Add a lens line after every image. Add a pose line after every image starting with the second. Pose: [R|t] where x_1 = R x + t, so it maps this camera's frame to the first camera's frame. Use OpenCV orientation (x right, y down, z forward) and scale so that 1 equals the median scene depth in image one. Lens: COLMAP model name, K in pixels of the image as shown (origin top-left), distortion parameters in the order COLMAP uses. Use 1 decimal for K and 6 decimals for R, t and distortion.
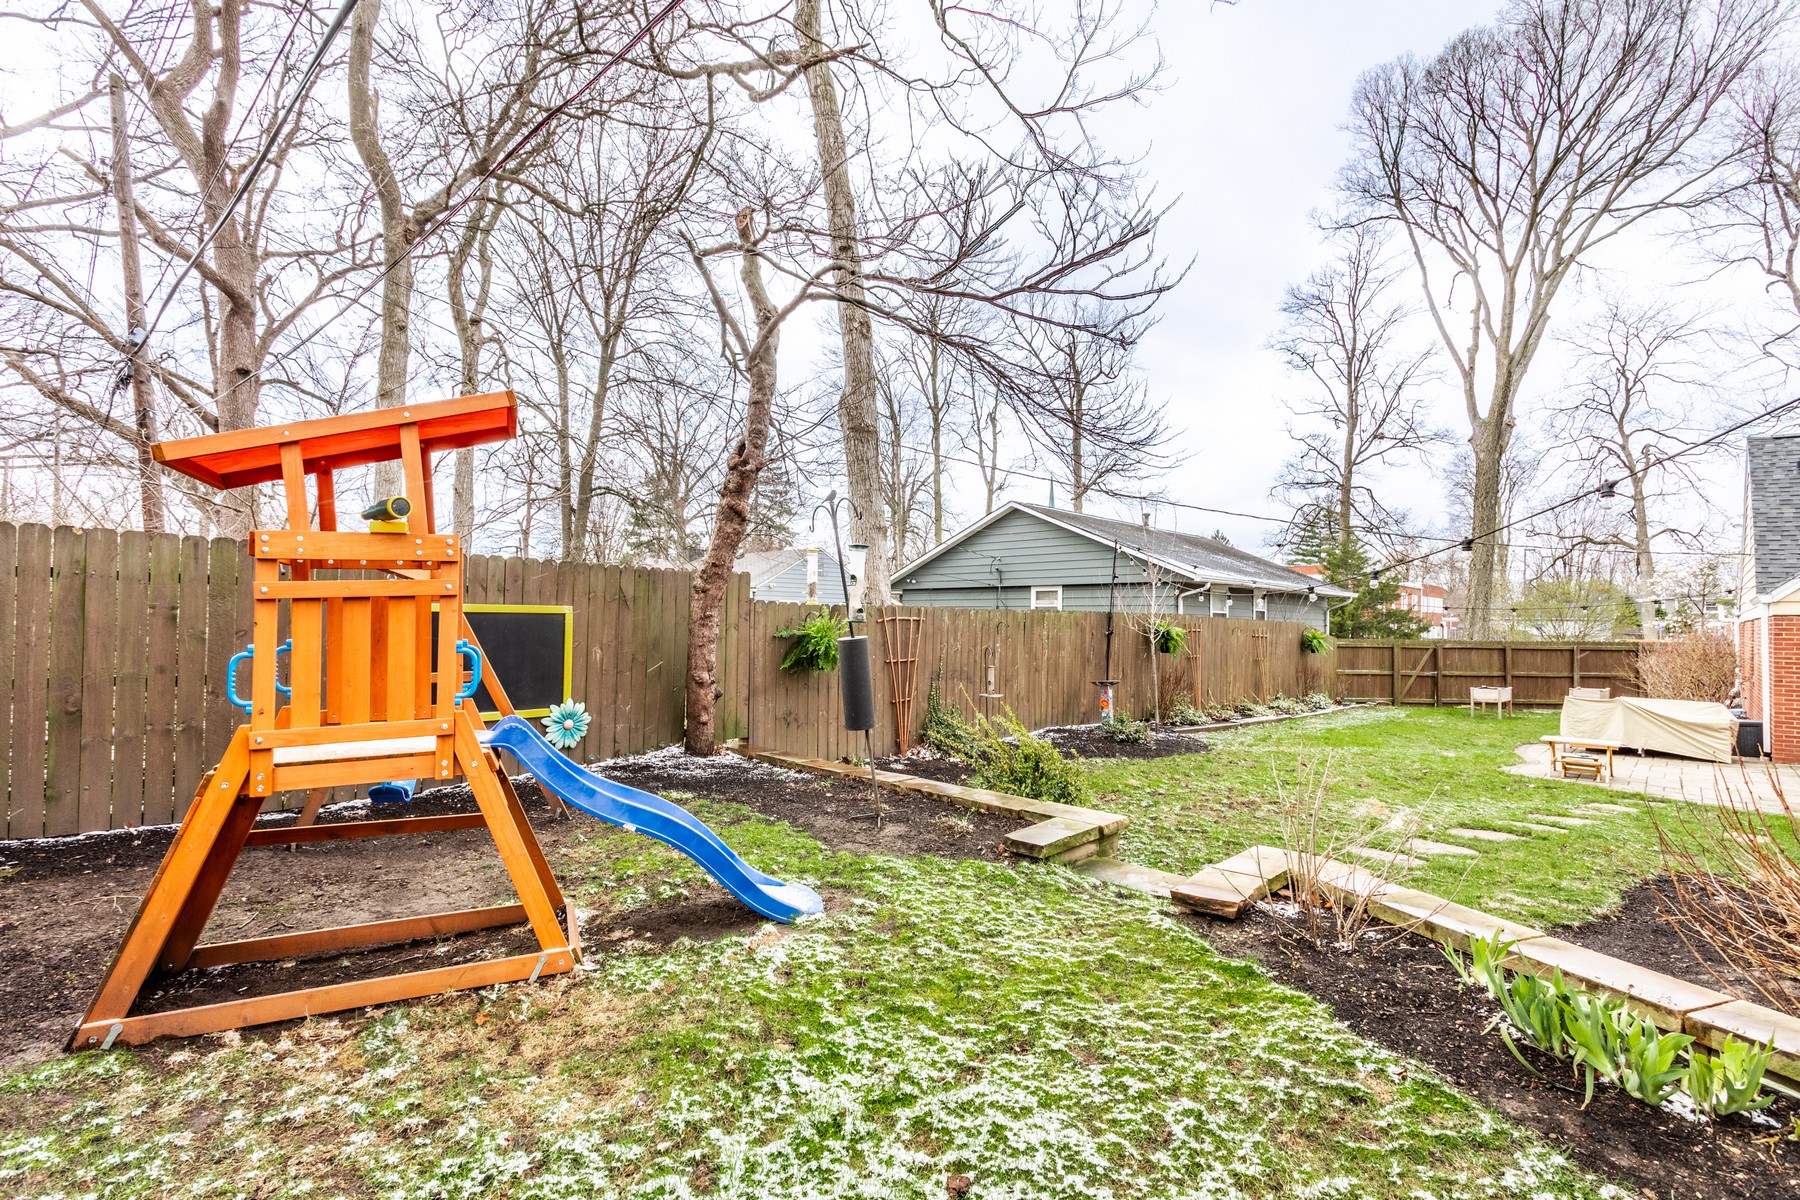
lens RADIAL K [[867.9, 0, 896.8], [0, 867.9, 616.8], [0, 0, 1]] dist [0.001149, -0.000022]
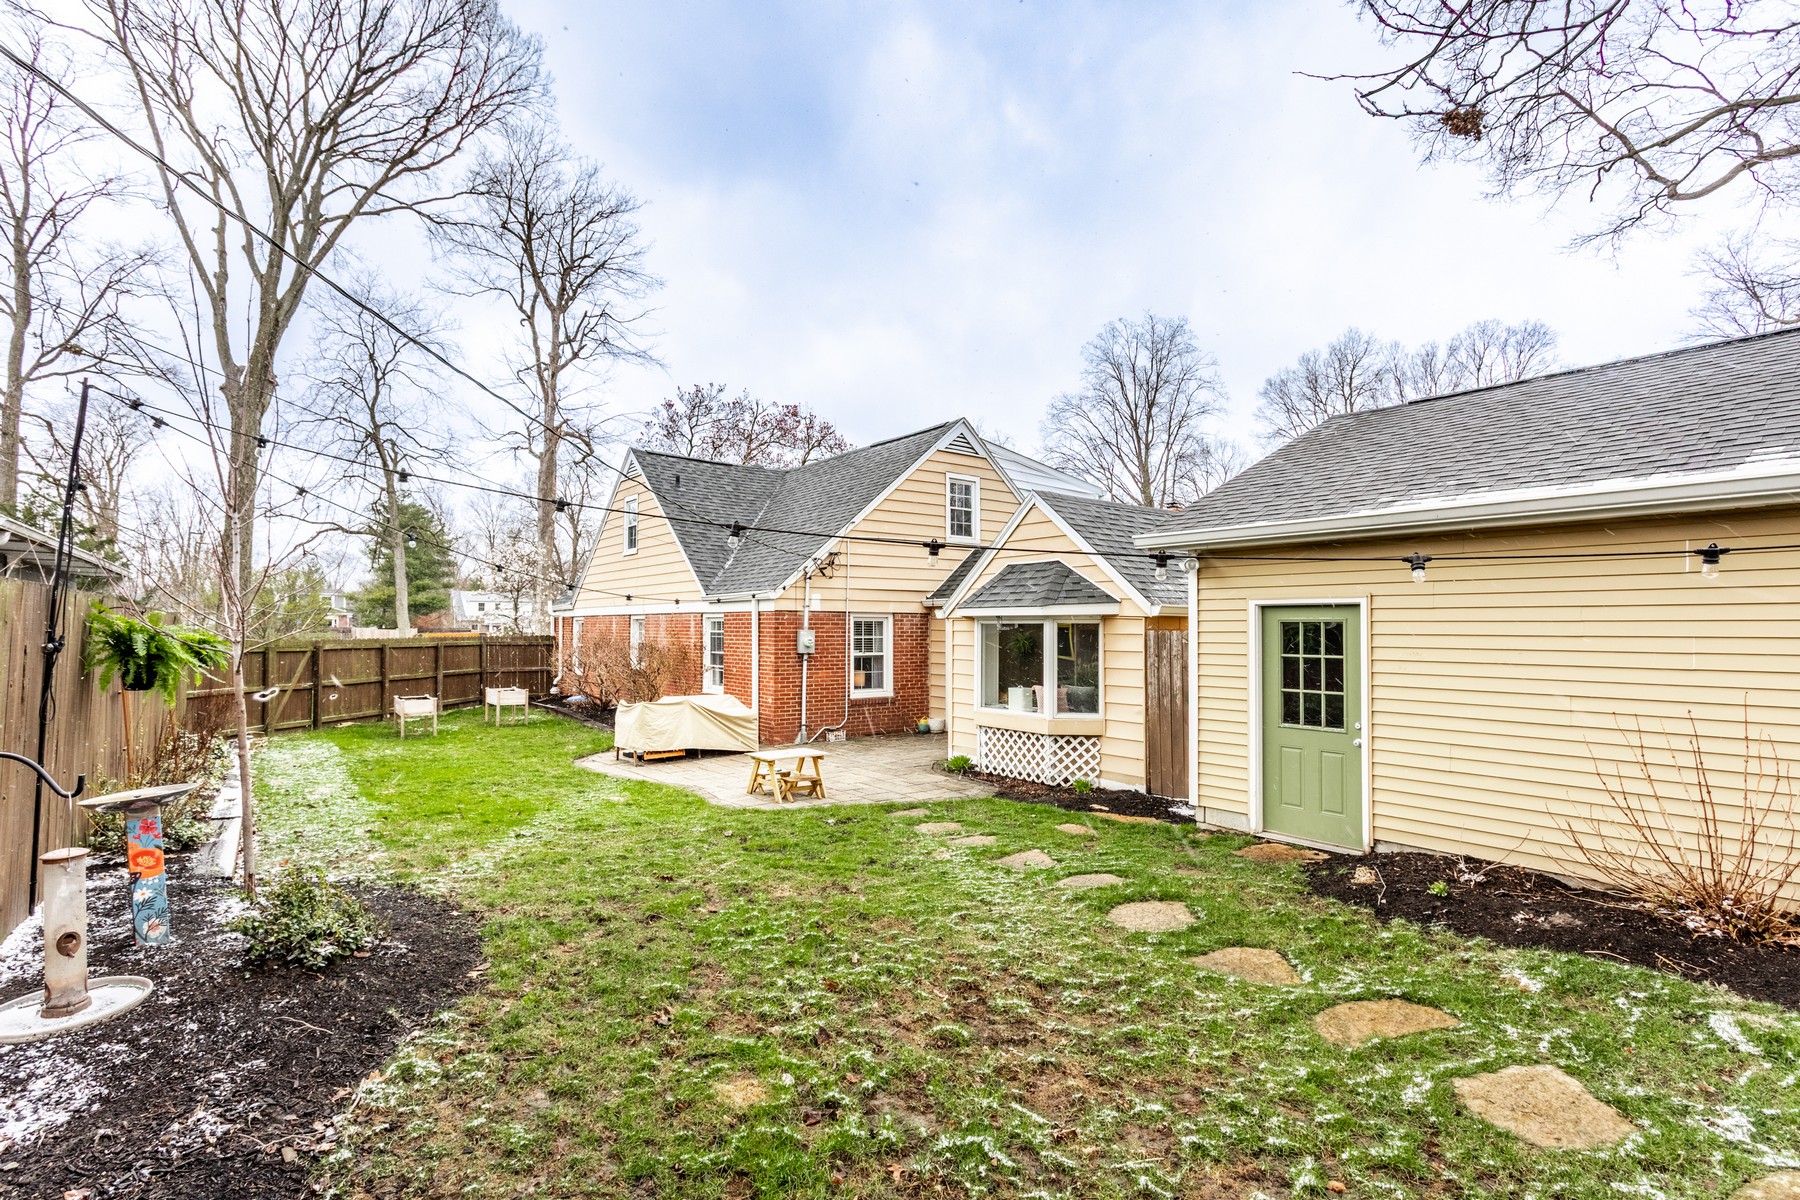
lens RADIAL K [[867.9, 0, 896.8], [0, 867.9, 616.8], [0, 0, 1]] dist [0.001149, -0.000022]
pose [[0.169017, 0.000379, 0.985613, -0.024241], [-0.010574, 0.999943, 0.001429, -0.000640], [-0.985556, -0.010663, 0.169011, 0.255015]]
